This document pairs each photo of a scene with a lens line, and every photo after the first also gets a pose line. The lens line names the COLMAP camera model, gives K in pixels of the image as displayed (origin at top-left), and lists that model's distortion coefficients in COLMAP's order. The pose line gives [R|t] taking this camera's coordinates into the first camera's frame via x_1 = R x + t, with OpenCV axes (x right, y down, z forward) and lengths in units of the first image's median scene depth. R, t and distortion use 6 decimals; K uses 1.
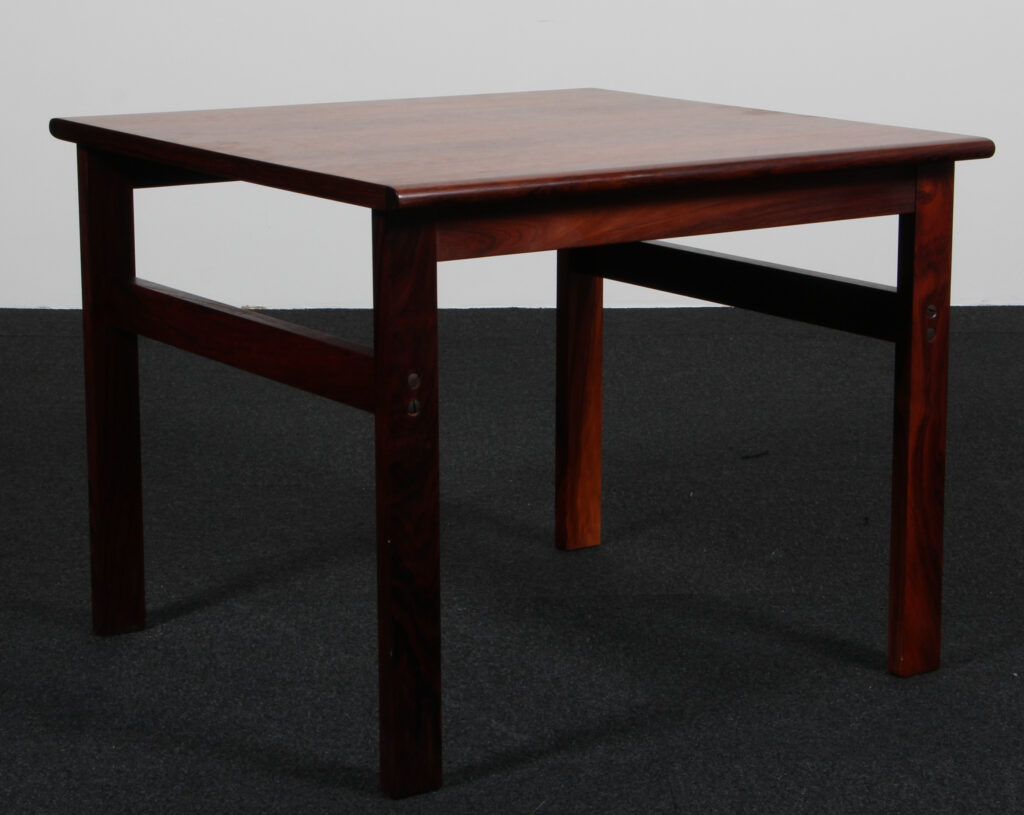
lens RADIAL K [[2640.6, 0, 512.0], [0, 2640.6, 407.5], [0, 0, 1]] dist [0.030376, 0.463531]
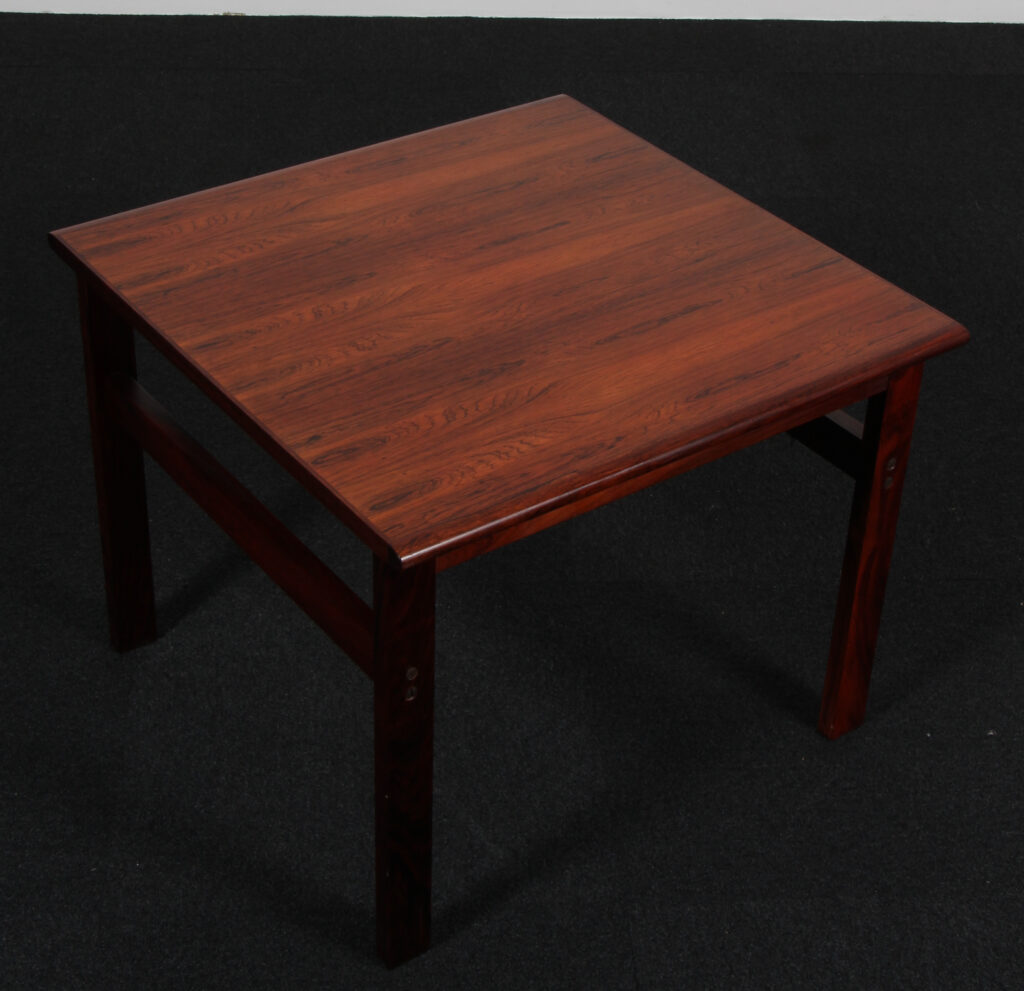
lens RADIAL K [[2017.3, 0, 467.2], [0, 2017.3, 493.6], [0, 0, 1]] dist [-0.021335, -0.169589]
pose [[0.999643, 0.012838, 0.023434, -0.029537], [-0.020957, 0.920771, 0.389540, -0.326702], [-0.016577, -0.389892, 0.920711, 0.247411]]
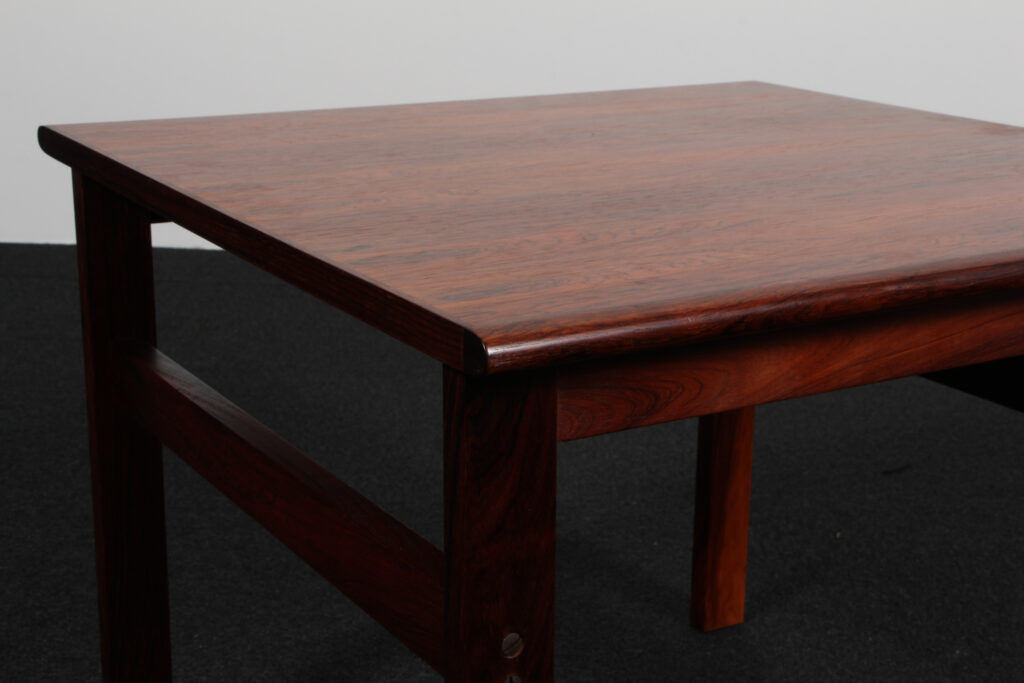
lens RADIAL K [[1706.3, 0, 512.0], [0, 1706.3, 341.5], [0, 0, 1]] dist [0.078216, 0.198983]
pose [[0.998183, 0.026825, -0.053958, -0.015872], [-0.023330, 0.997651, 0.064402, -0.084734], [0.055559, -0.063026, 0.996464, 0.534218]]
